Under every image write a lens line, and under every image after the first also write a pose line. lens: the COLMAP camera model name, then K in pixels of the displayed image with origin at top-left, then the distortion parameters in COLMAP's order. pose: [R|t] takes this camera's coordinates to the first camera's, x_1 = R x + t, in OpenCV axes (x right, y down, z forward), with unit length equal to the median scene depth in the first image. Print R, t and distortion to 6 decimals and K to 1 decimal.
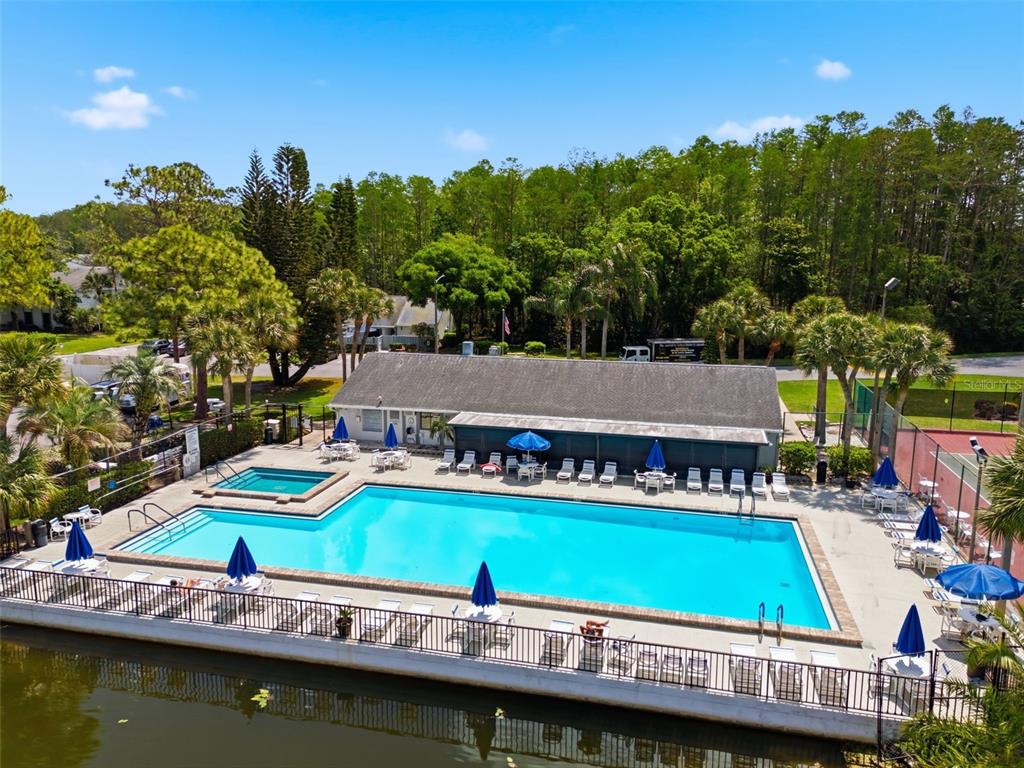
lens RADIAL K [[730.3, 0, 499.0], [0, 730.3, 377.2], [0, 0, 1]] dist [0.070390, -0.054190]
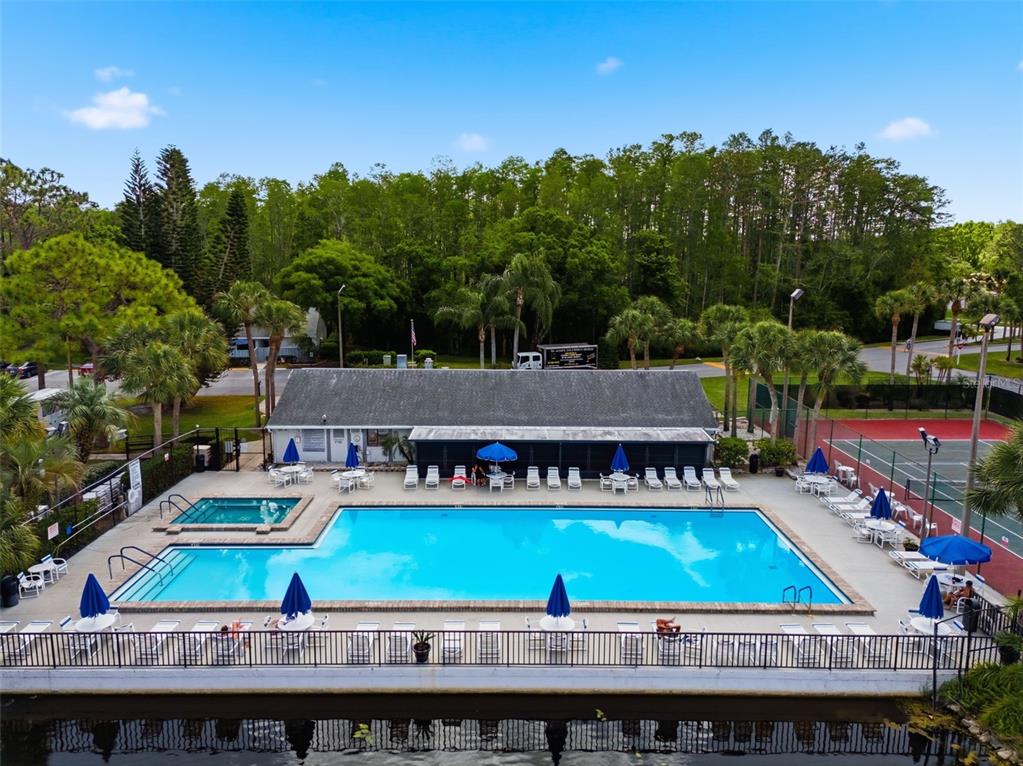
lens RADIAL K [[729.6, 0, 492.7], [0, 729.6, 389.3], [0, 0, 1]] dist [0.070390, -0.054190]
pose [[0.972601, -0.041247, 0.228791, -0.194134], [0.038155, 0.999111, 0.017921, -0.019200], [-0.229327, -0.008701, 0.973311, 0.005752]]
